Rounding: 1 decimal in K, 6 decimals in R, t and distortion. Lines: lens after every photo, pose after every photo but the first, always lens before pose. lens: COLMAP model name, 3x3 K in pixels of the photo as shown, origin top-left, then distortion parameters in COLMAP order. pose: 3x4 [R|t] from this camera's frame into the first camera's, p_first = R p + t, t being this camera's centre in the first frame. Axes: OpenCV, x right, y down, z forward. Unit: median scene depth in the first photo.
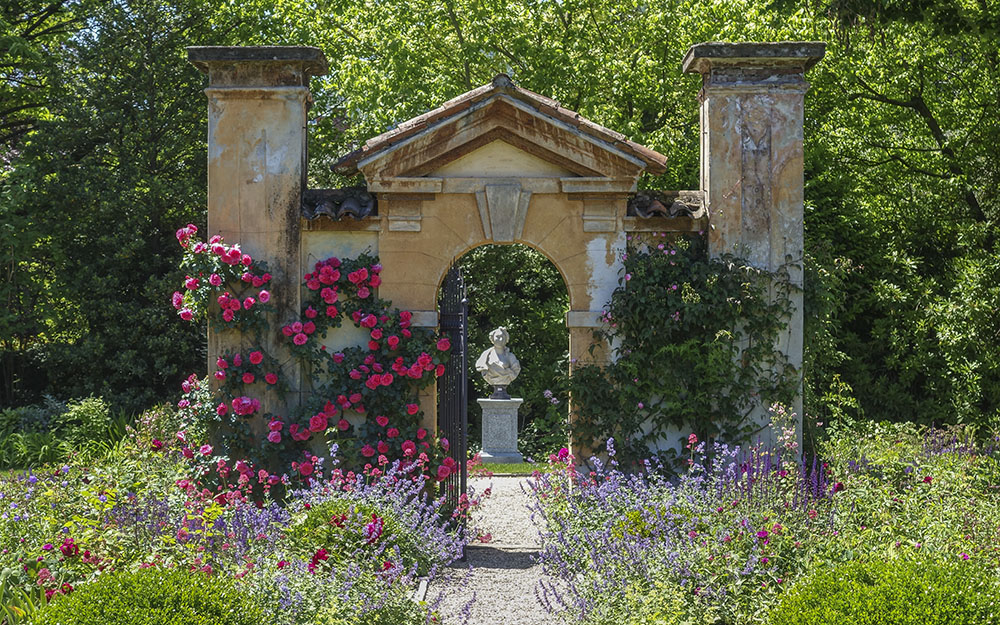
lens RADIAL K [[2124.7, 0, 500.0], [0, 2124.7, 312.8], [0, 0, 1]] dist [0.029184, 0.000000]
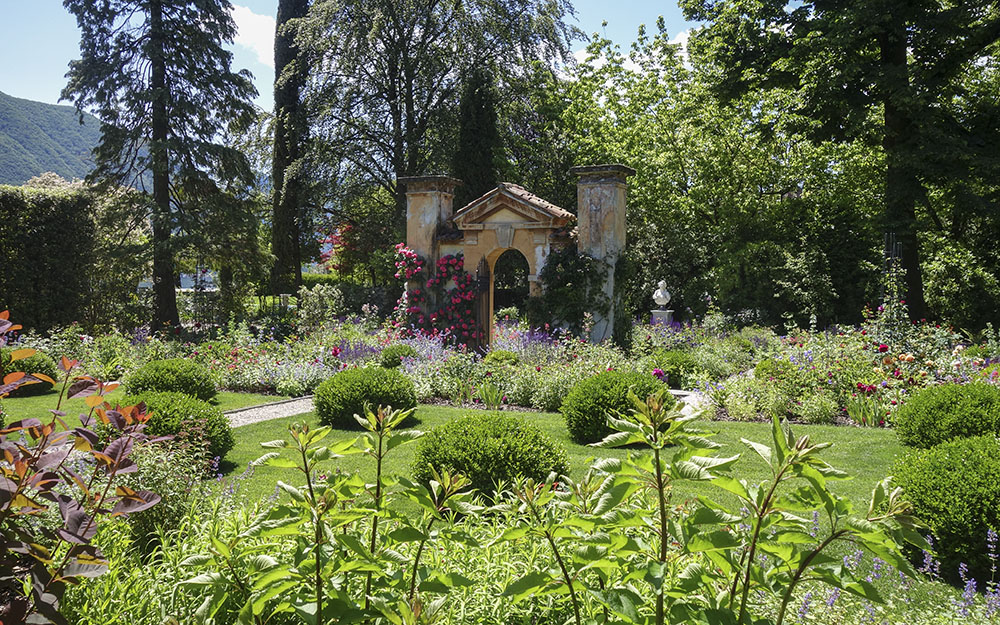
lens RADIAL K [[866.5, 0, 500.1], [0, 866.5, 311.2], [0, 0, 1]] dist [-0.002863, -0.000050]
pose [[0.906524, 0.020284, -0.421667, 0.442422], [-0.002021, 0.999042, 0.043713, -0.002755], [0.422150, -0.038774, 0.905697, 0.039853]]
